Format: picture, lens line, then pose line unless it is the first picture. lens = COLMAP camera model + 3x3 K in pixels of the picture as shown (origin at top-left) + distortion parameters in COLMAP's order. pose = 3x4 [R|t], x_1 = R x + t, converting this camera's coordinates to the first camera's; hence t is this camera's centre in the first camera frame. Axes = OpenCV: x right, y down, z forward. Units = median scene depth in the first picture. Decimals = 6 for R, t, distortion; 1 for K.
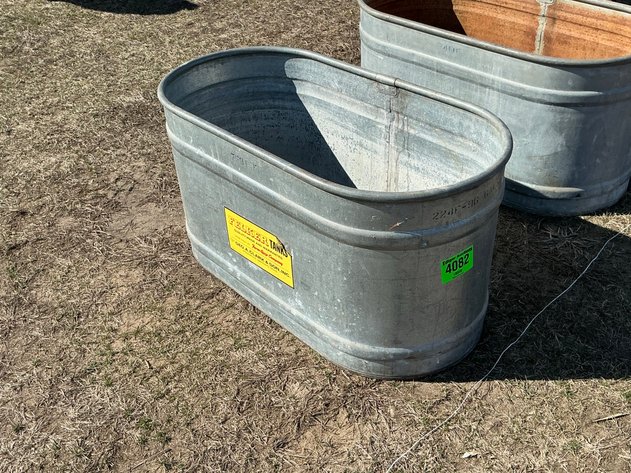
lens RADIAL K [[665.2, 0, 318.6], [0, 665.2, 241.2], [0, 0, 1]] dist [0.045528, 0.000000]
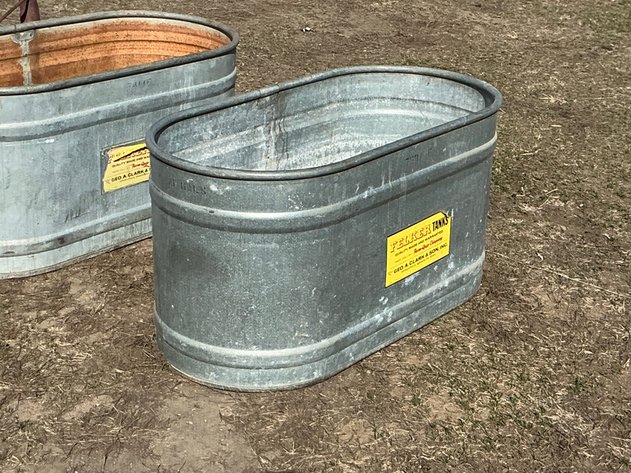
lens RADIAL K [[1117.7, 0, 318.3], [0, 1117.7, 233.4], [0, 0, 1]] dist [0.082658, 0.000000]
pose [[-0.084588, -0.358018, 0.929875, -1.289393], [0.558524, 0.755793, 0.341801, -0.523485], [-0.825164, 0.548270, 0.136031, 0.735549]]
